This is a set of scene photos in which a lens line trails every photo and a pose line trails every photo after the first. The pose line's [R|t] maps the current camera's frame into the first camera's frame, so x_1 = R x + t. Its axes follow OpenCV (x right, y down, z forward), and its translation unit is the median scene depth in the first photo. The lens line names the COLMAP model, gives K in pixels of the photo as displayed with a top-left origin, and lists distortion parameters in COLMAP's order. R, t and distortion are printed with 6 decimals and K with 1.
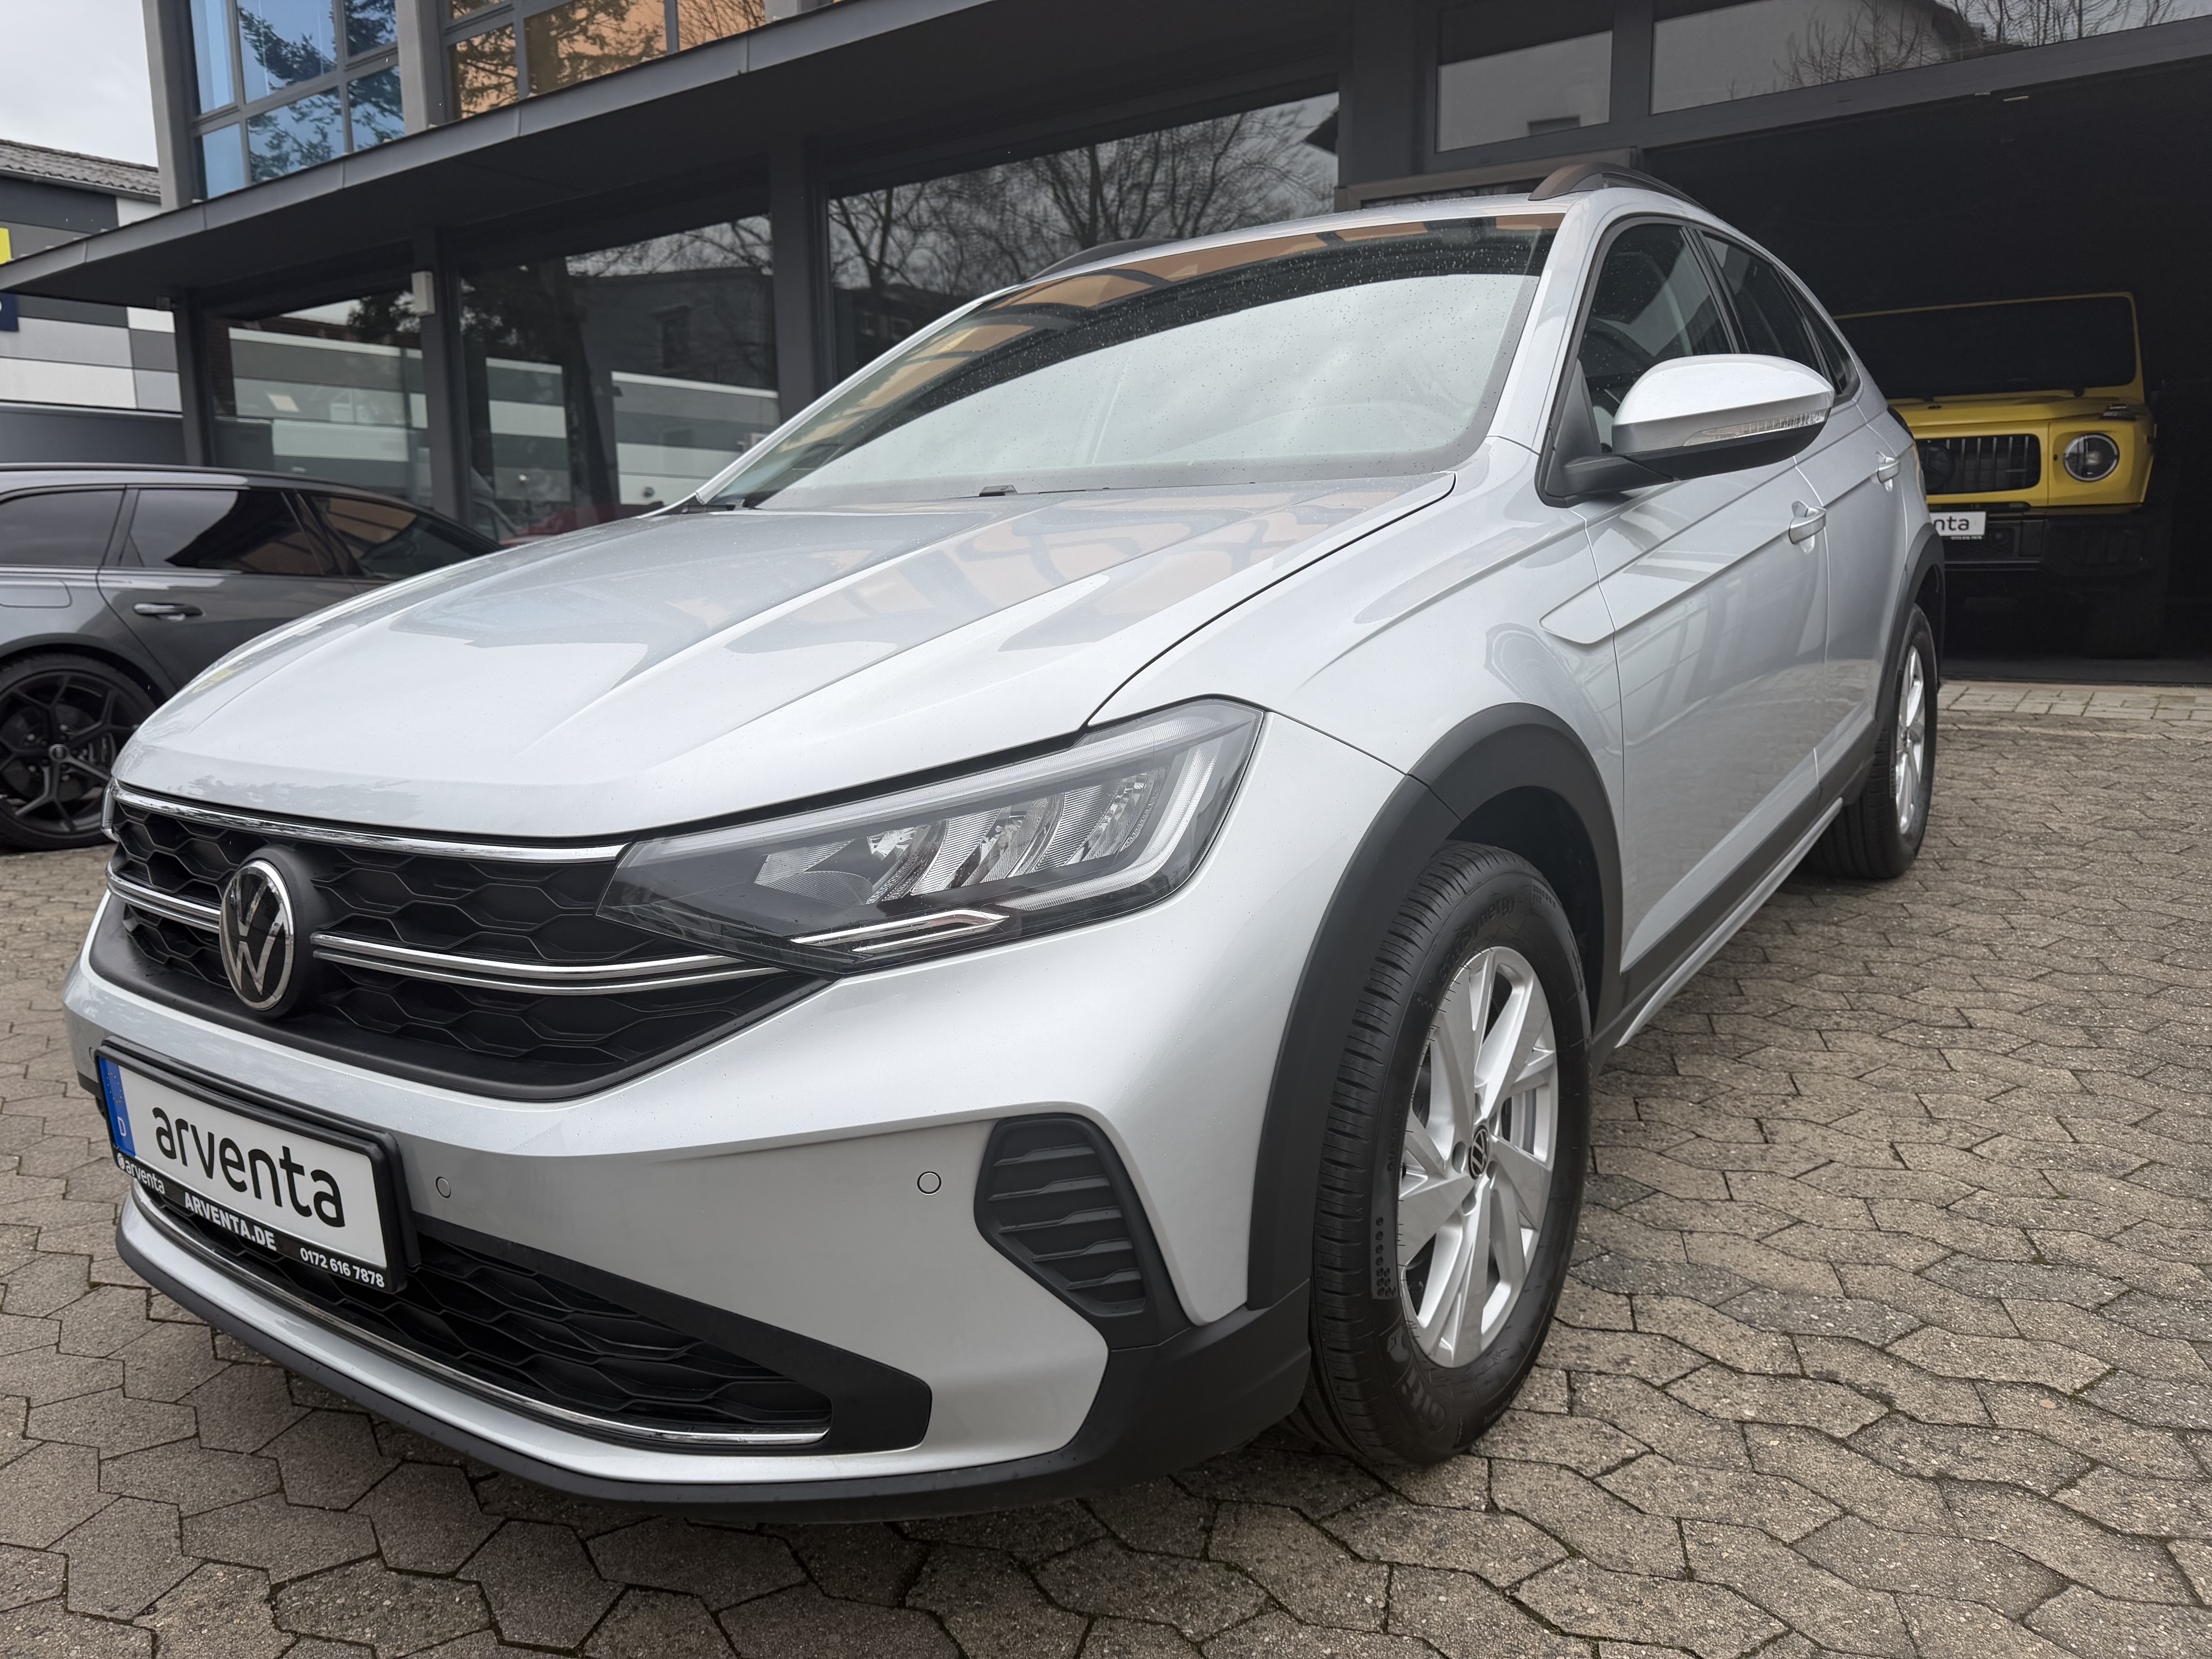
lens RADIAL K [[1581.7, 0, 1095.2], [0, 1581.7, 822.5], [0, 0, 1]] dist [-0.001669, -0.000587]
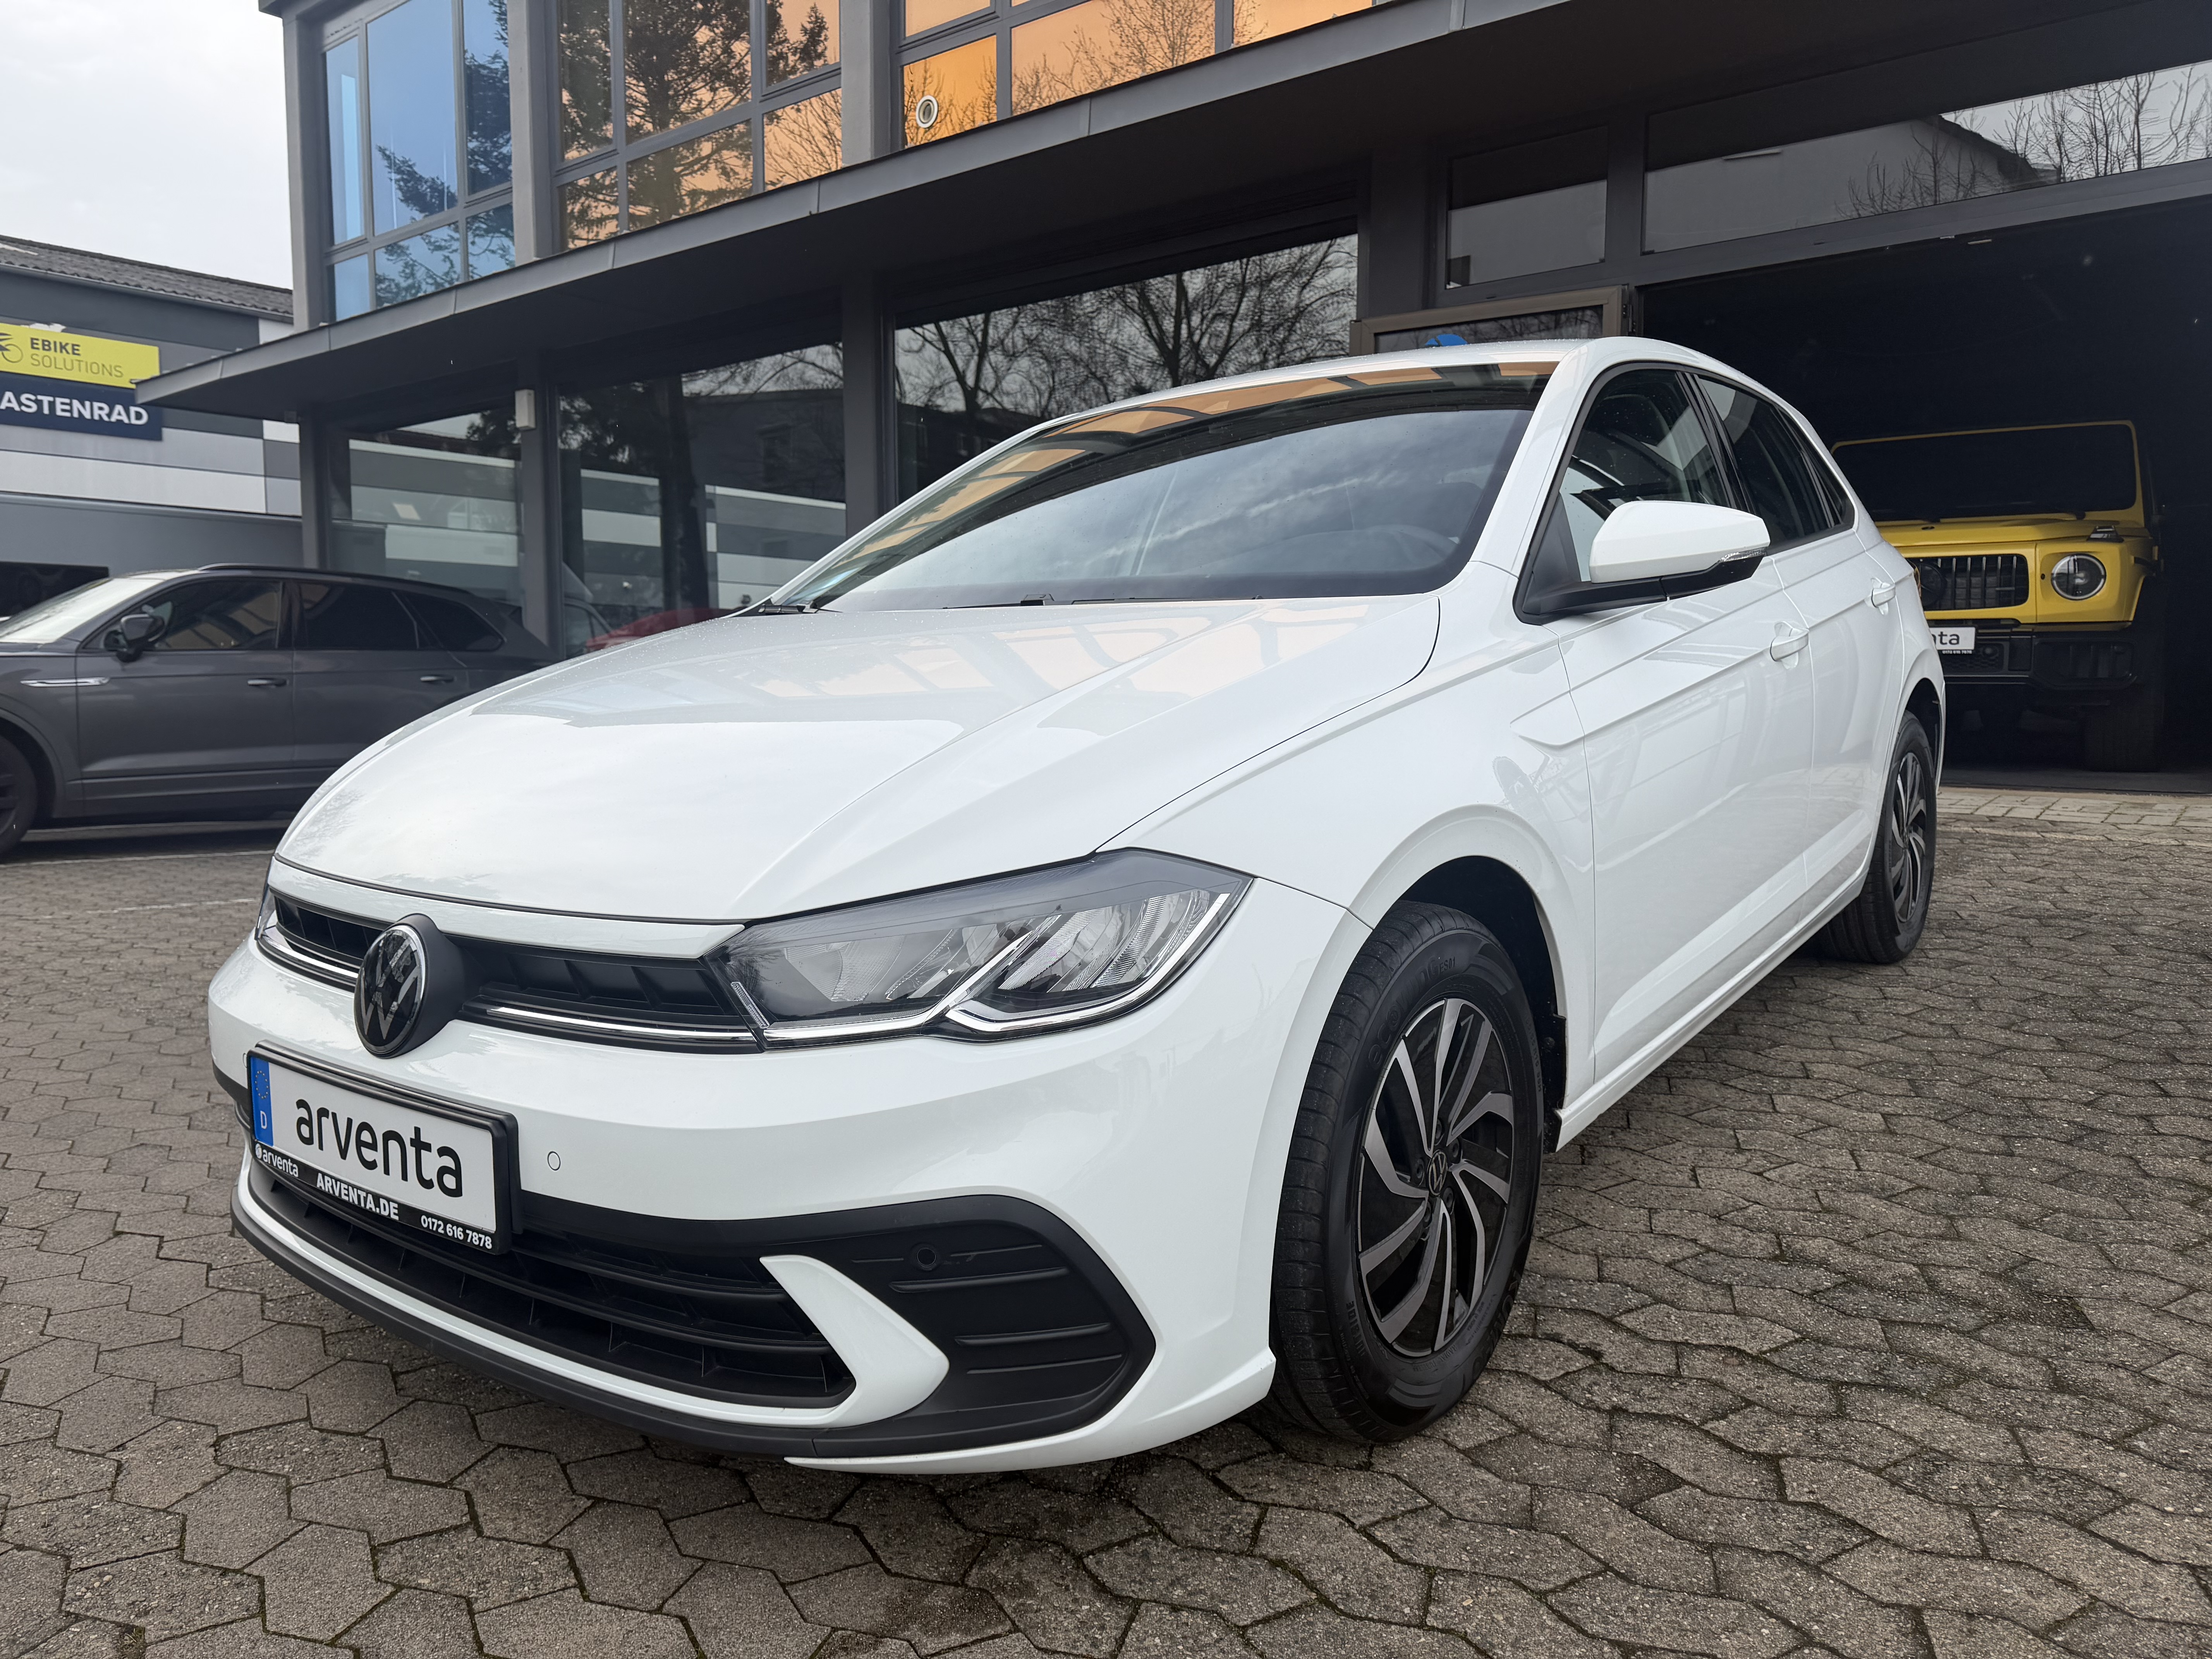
lens RADIAL K [[1564.8, 0, 1110.6], [0, 1564.8, 824.7], [0, 0, 1]] dist [0.016212, -0.018304]
pose [[0.998777, 0.019792, -0.045309, 0.139054], [-0.022785, 0.997525, -0.066523, 0.045127], [0.043880, 0.067474, 0.996756, -0.141315]]
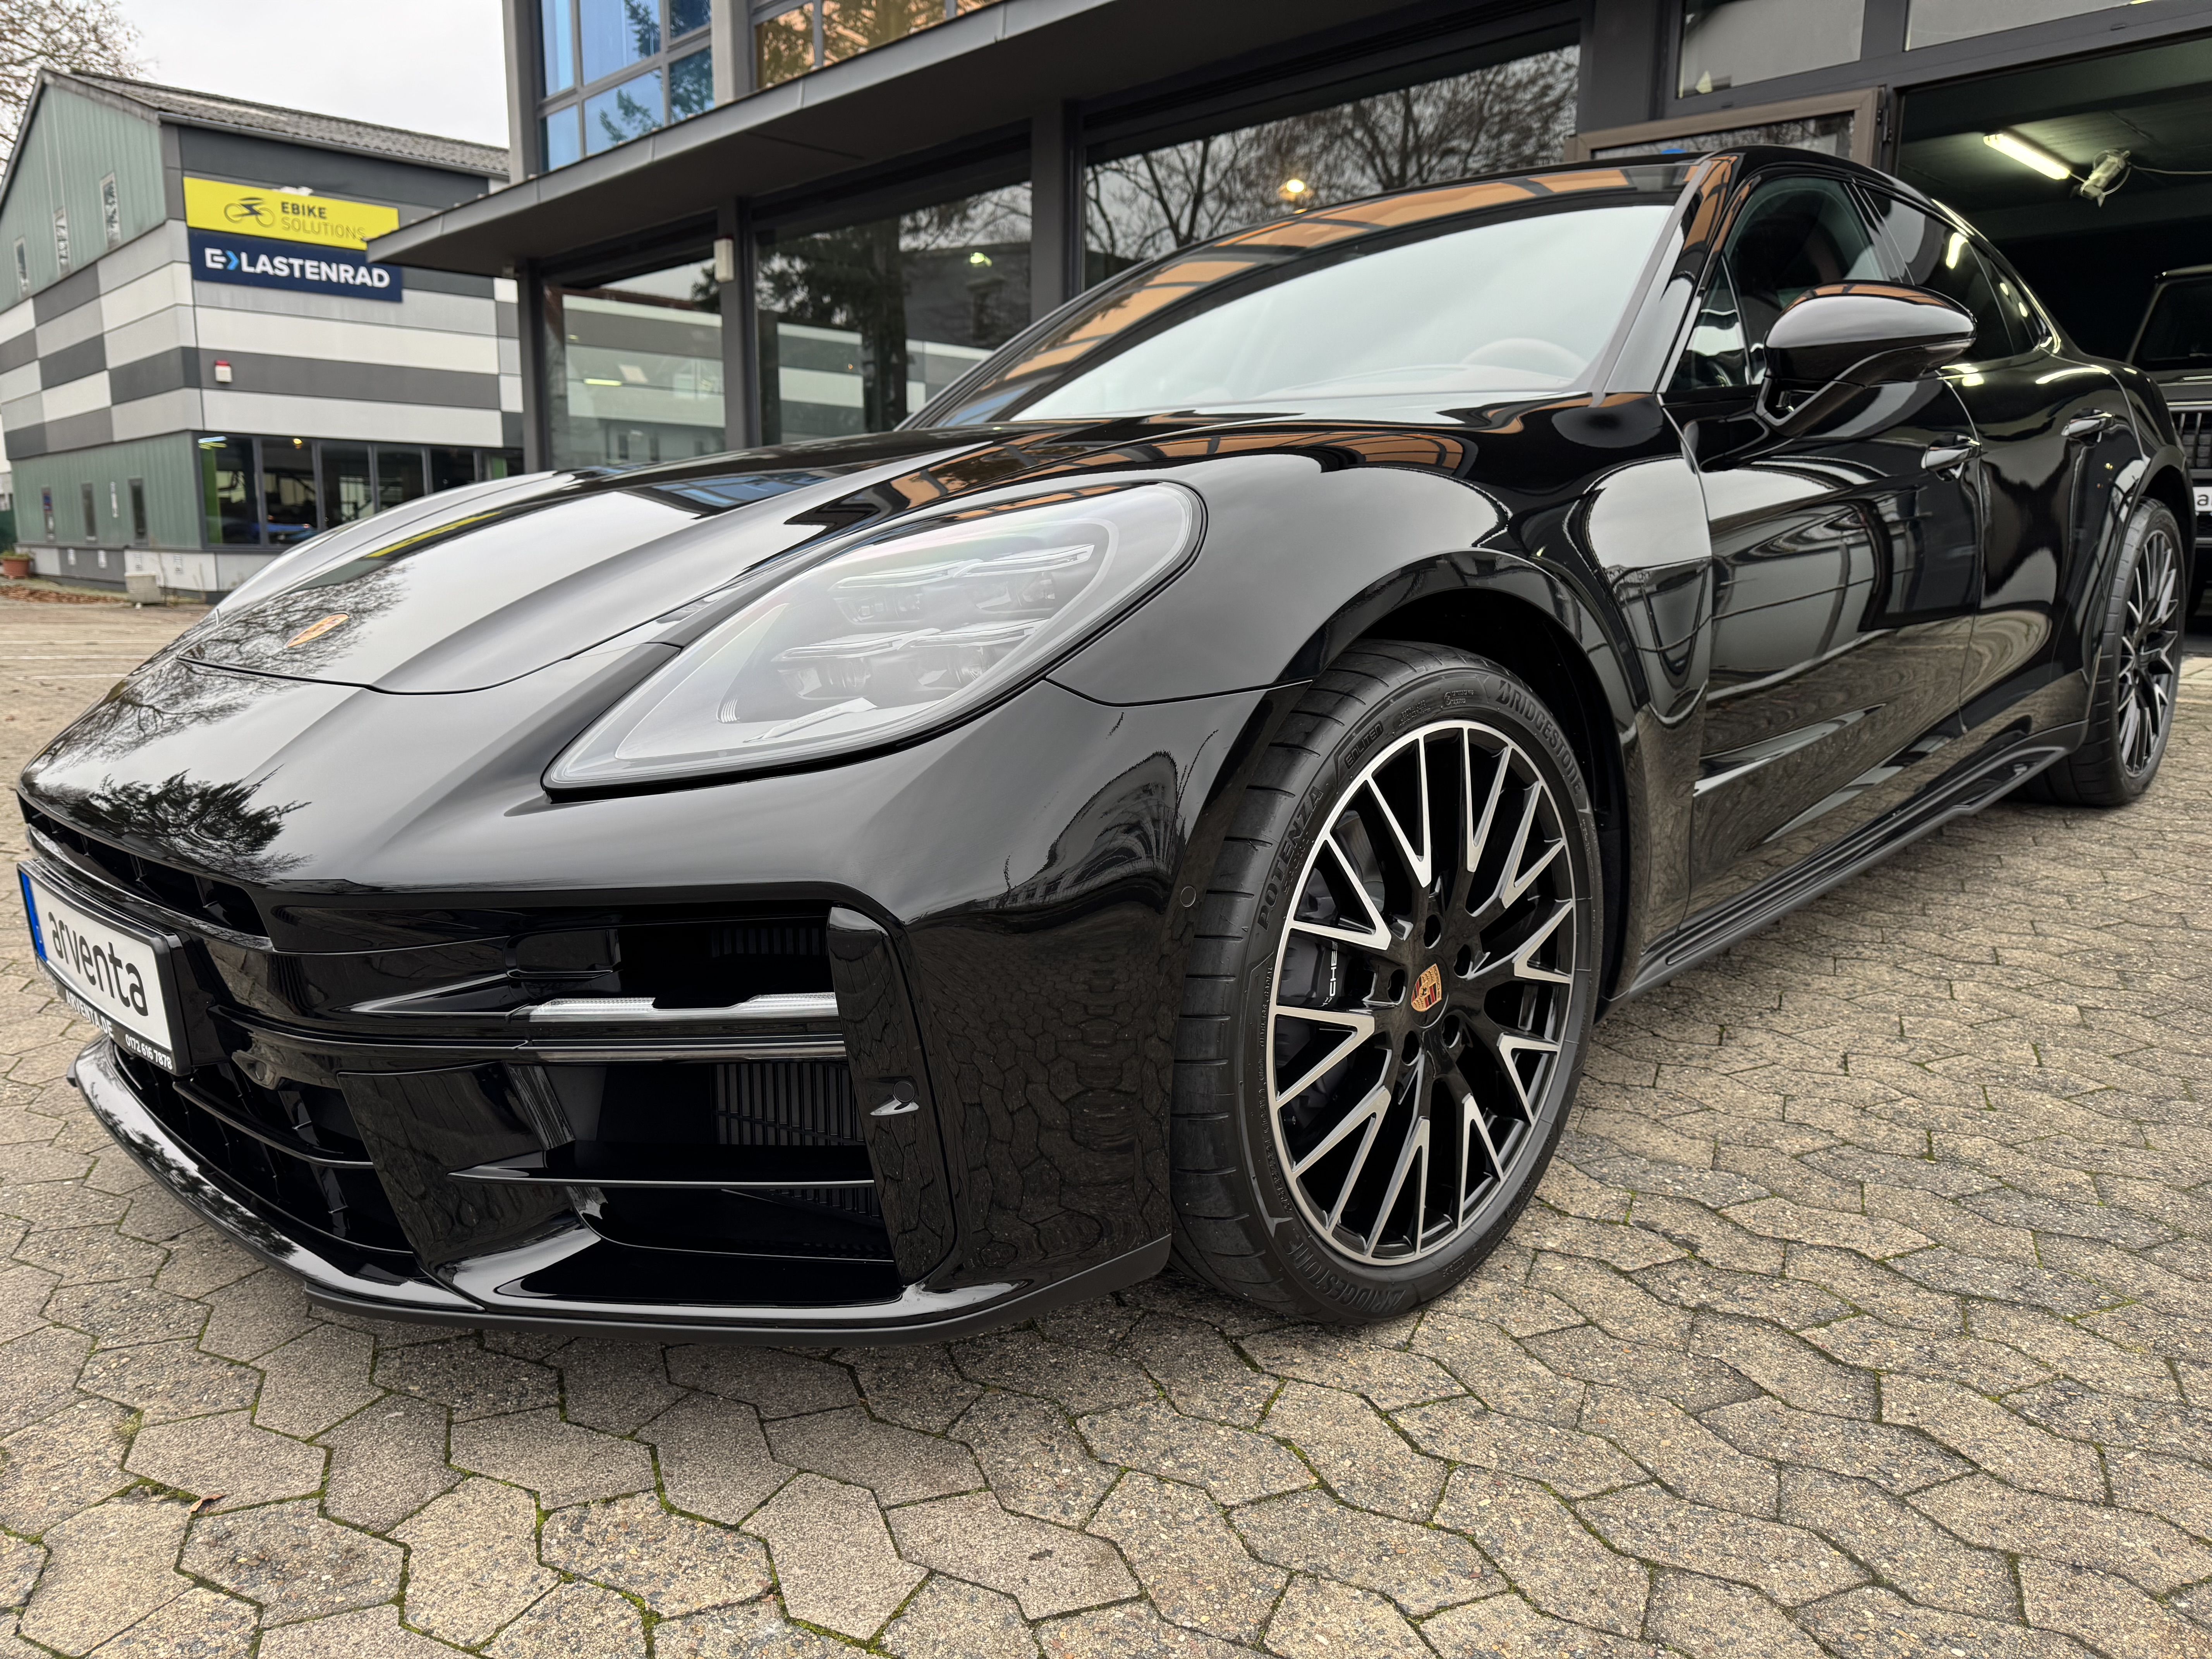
lens RADIAL K [[1568.1, 0, 1107.6], [0, 1568.1, 837.6], [0, 0, 1]] dist [0.012911, -0.018172]
pose [[0.983065, 0.056689, -0.174267, 0.210520], [-0.052319, 0.998192, 0.029576, 0.061018], [0.175628, -0.019958, 0.984254, -0.066238]]
